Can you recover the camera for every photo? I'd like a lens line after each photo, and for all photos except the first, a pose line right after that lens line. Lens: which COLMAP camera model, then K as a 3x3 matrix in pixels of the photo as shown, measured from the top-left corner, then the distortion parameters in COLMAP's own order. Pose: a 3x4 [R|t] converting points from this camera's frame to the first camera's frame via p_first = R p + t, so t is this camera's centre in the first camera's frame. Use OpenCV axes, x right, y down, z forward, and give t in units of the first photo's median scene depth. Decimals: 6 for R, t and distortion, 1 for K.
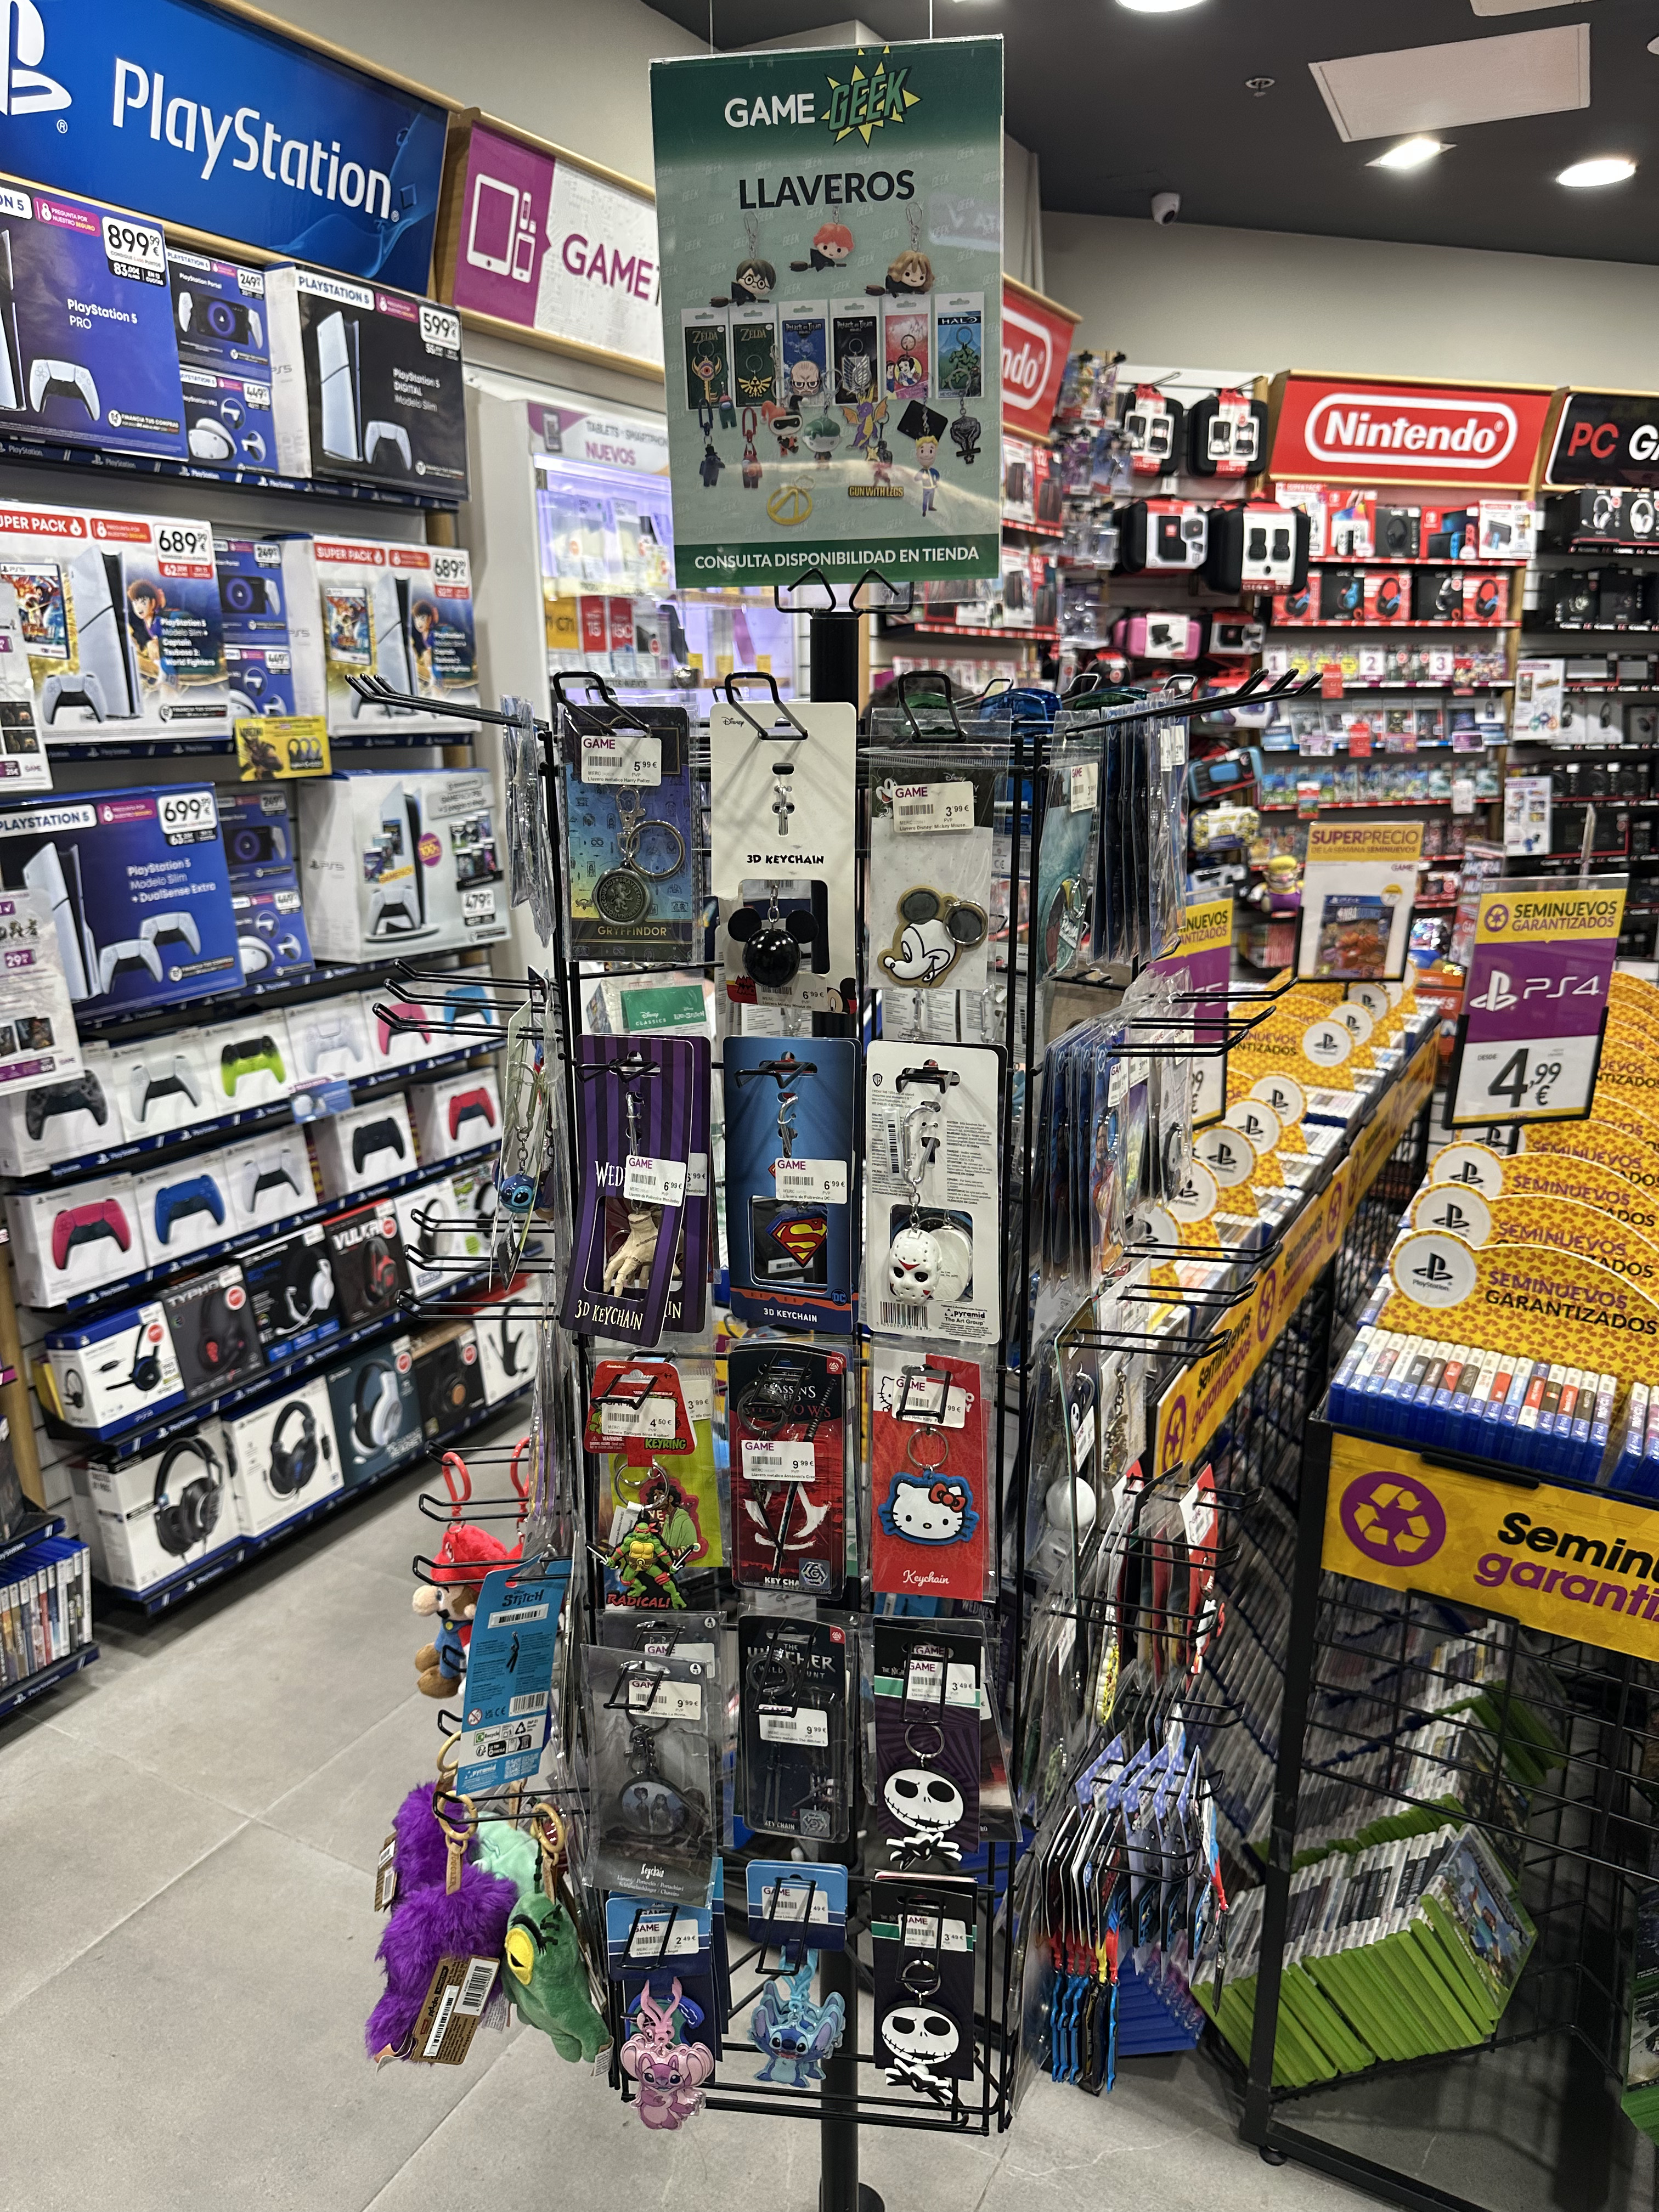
lens RADIAL K [[1558.4, 0, 829.5], [0, 1558.4, 1106.0], [0, 0, 1]] dist [-0.012349, -0.003942]
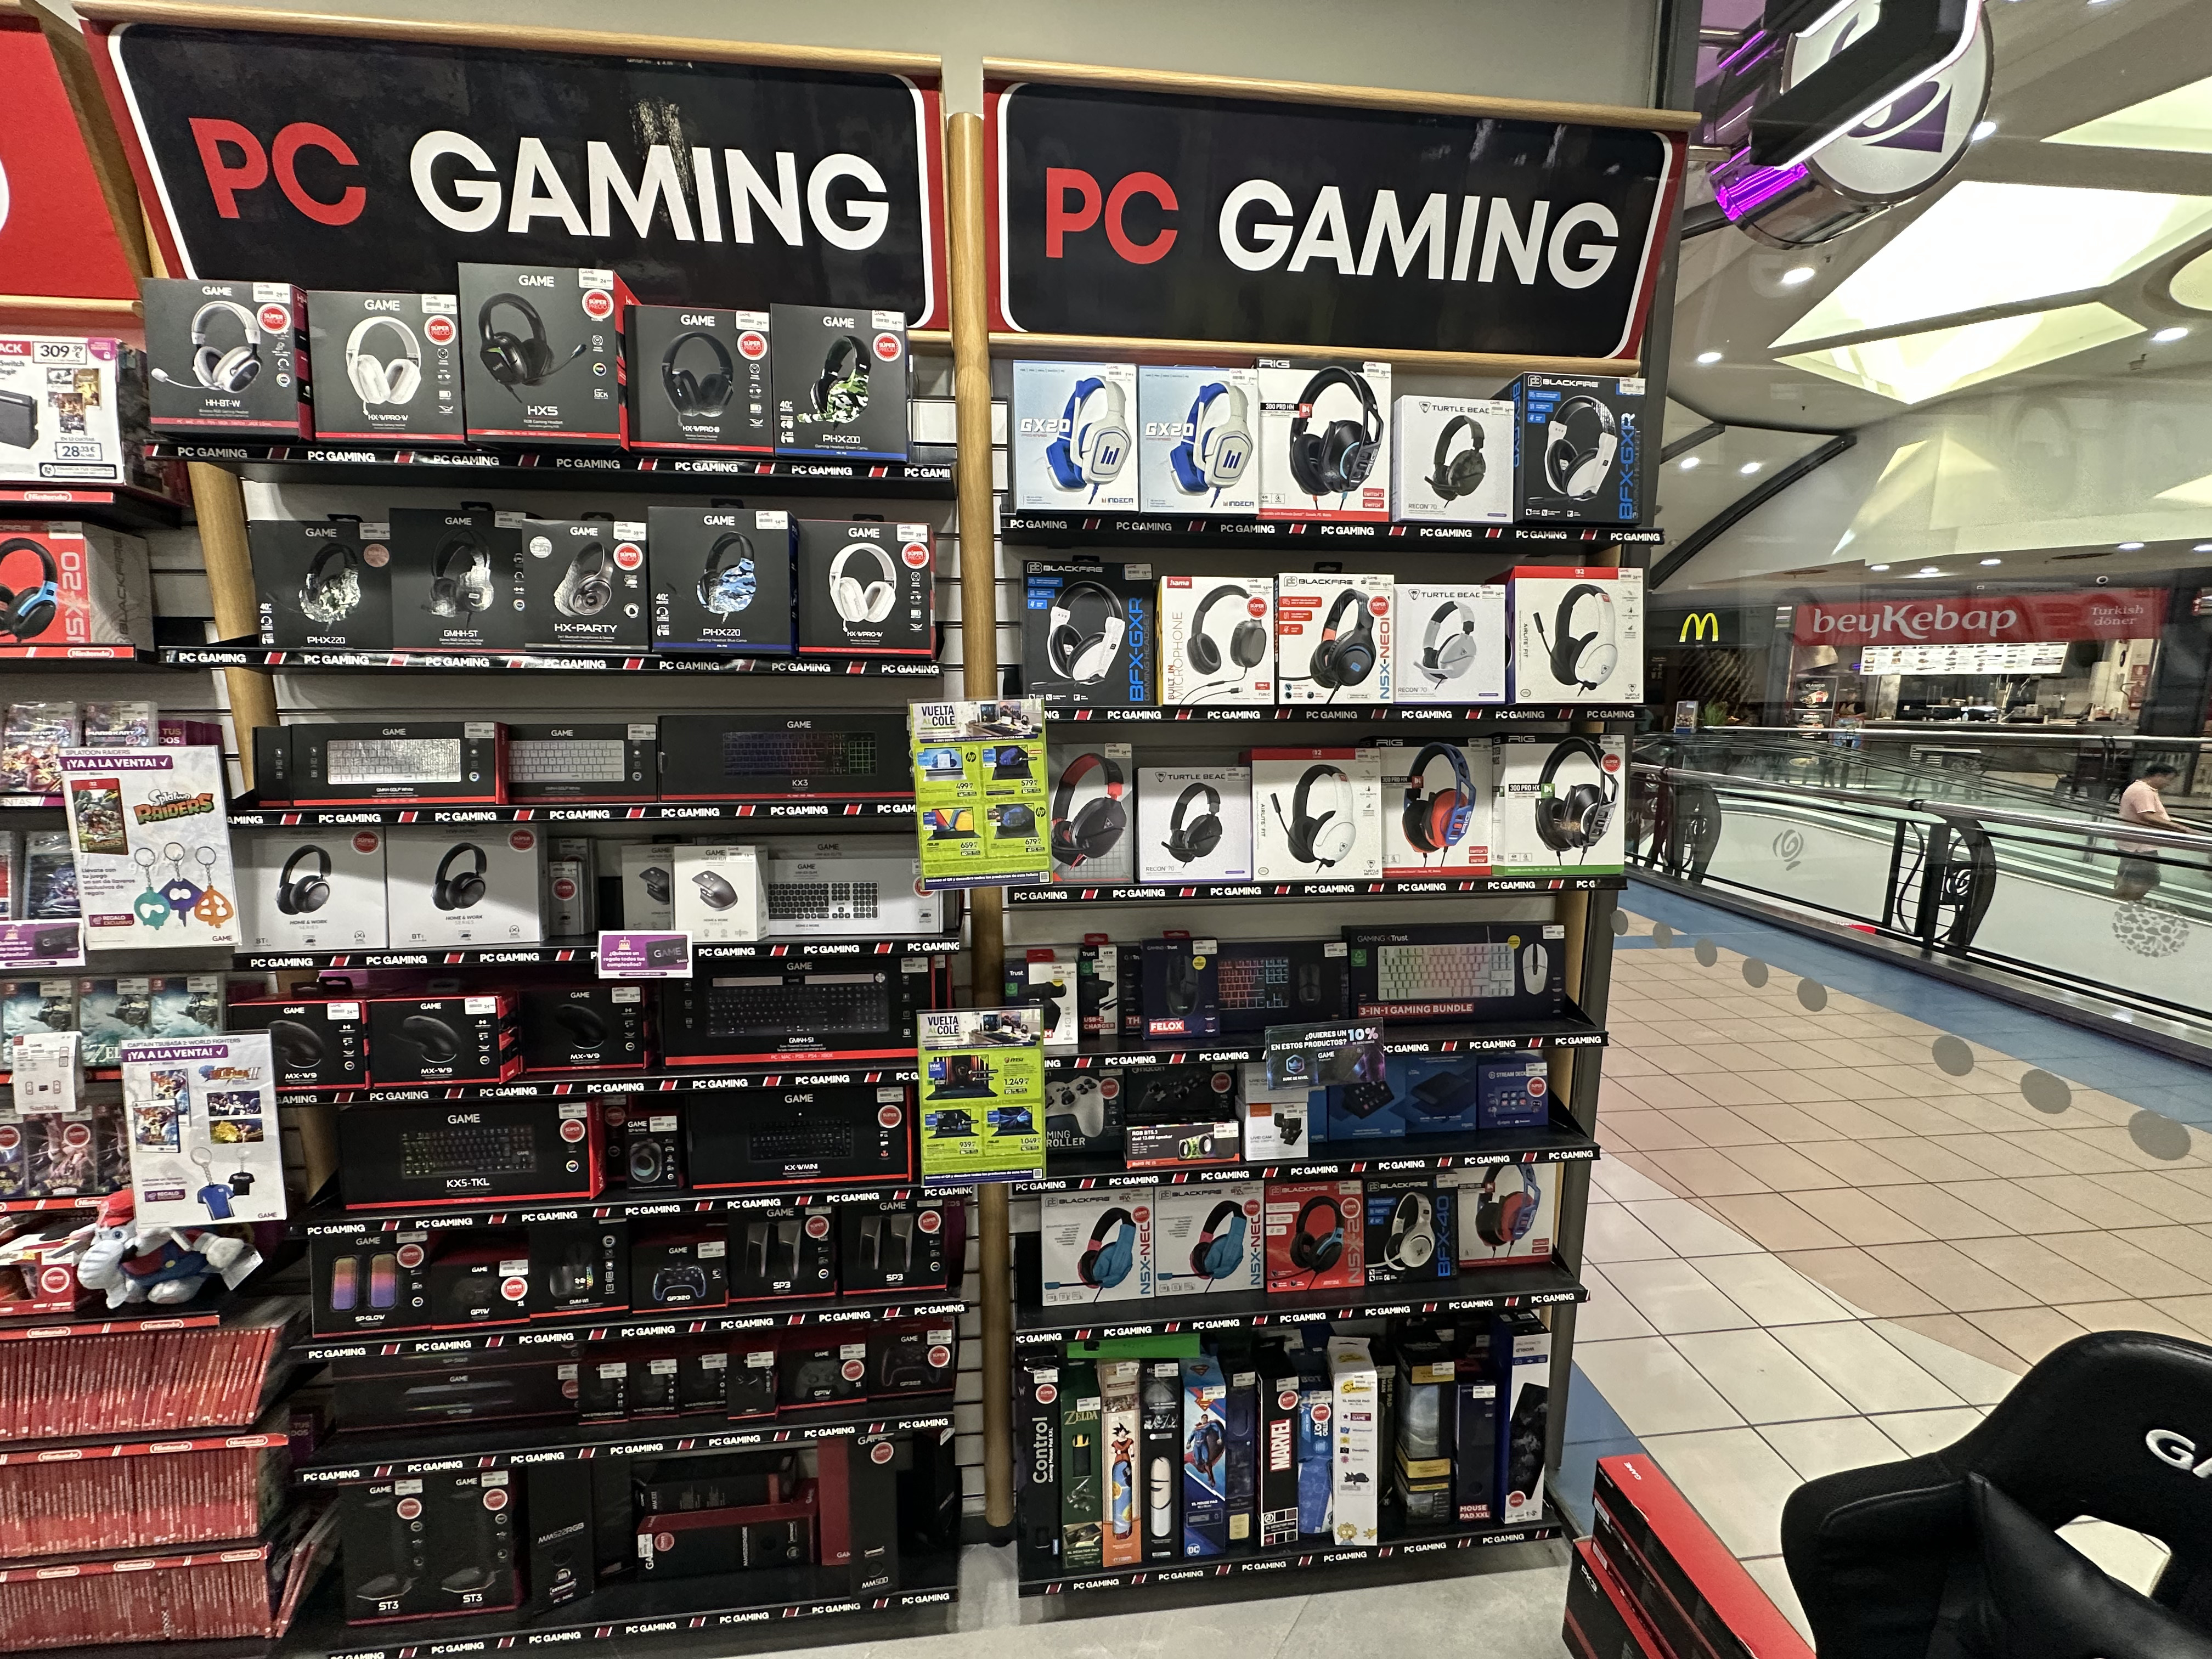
lens RADIAL K [[879.7, 0, 1101.1], [0, 879.7, 829.0], [0, 0, 1]] dist [-0.003163, 0.000988]
pose [[0.982724, 0.039322, -0.180849, 0.716024], [-0.056179, 0.994441, -0.089053, -0.257801], [0.176342, 0.097675, 0.979471, 0.822623]]
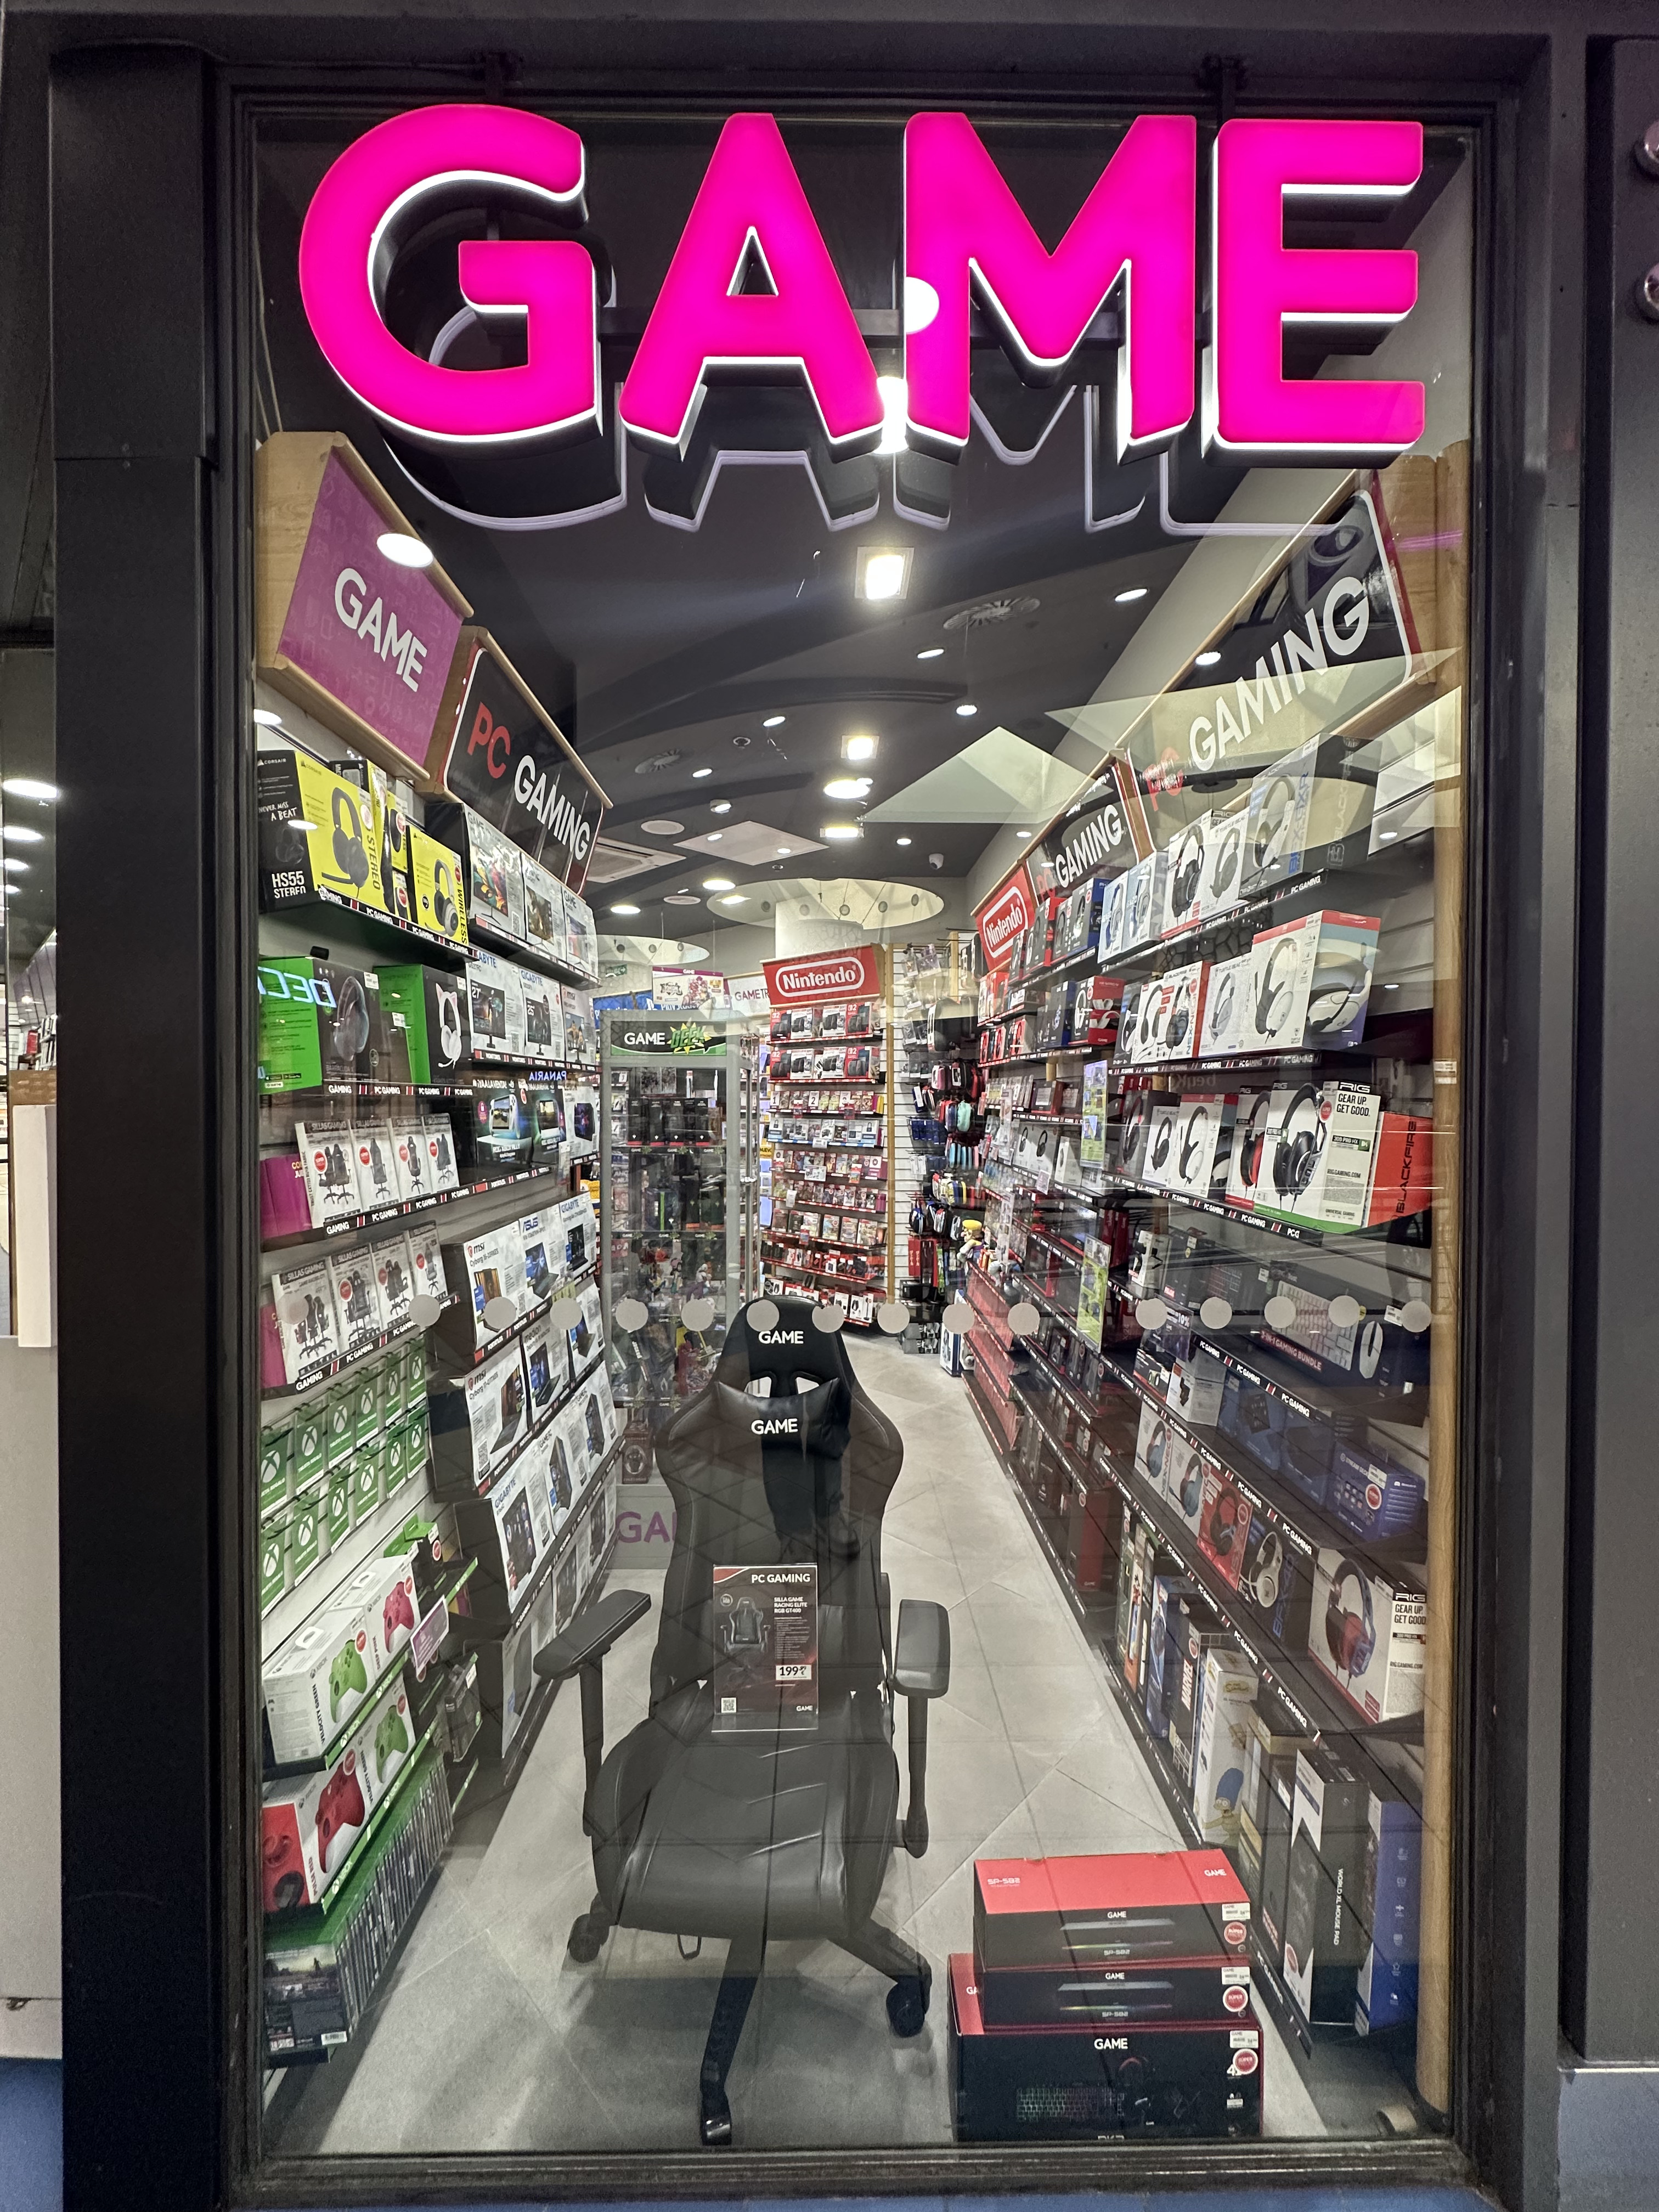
lens RADIAL K [[879.7, 0, 829.5], [0, 879.7, 1106.0], [0, 0, 1]] dist [-0.003163, 0.000988]
pose [[-0.256756, 0.024268, -0.966172, 1.074869], [-0.248338, 0.964463, 0.090219, -0.296249], [0.934026, 0.263101, -0.241605, 1.022993]]
